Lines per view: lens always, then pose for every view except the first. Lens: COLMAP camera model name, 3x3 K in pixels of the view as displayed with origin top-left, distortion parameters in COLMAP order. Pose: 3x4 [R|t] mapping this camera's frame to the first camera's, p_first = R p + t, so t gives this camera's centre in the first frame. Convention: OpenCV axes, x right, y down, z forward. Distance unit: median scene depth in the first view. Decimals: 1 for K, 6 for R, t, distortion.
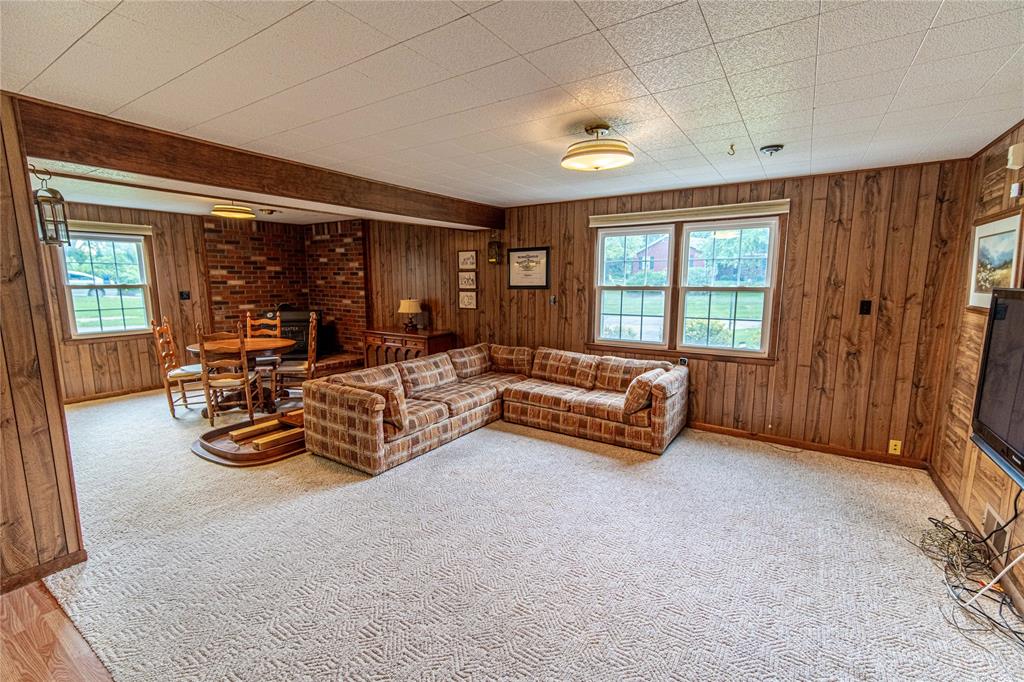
lens RADIAL K [[443.2, 0, 513.6], [0, 443.2, 342.2], [0, 0, 1]] dist [0.000033, 0.000064]
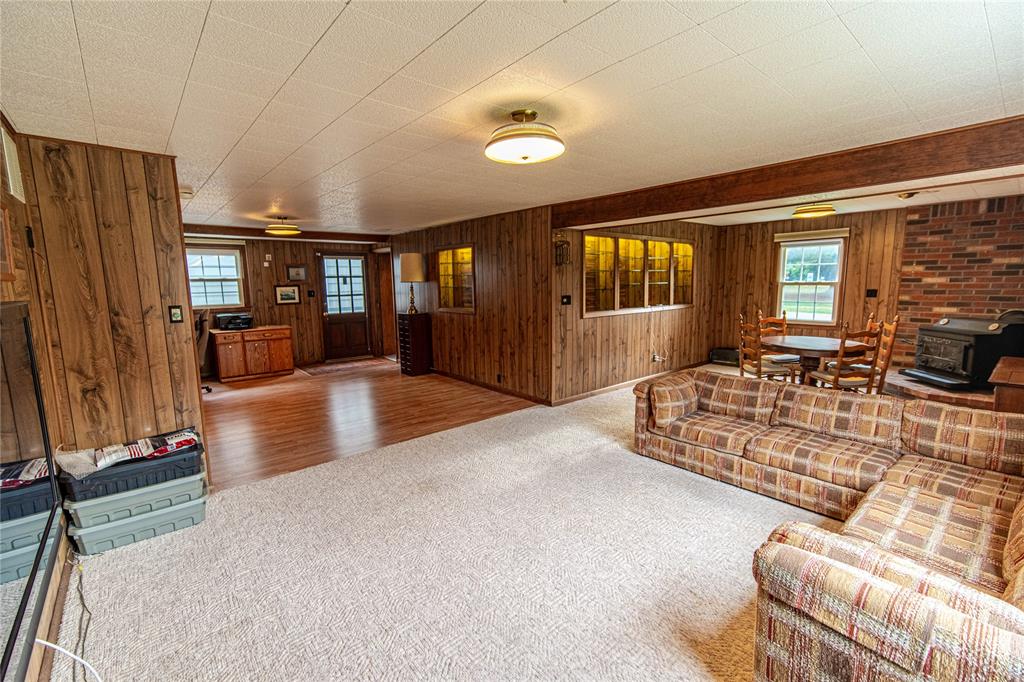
lens RADIAL K [[443.2, 0, 513.7], [0, 443.2, 342.4], [0, 0, 1]] dist [0.000033, 0.000064]
pose [[-0.283650, 0.135600, -0.949292, 0.425751], [-0.123705, 0.976505, 0.176450, -0.071137], [0.950915, 0.167482, -0.260212, 0.494934]]
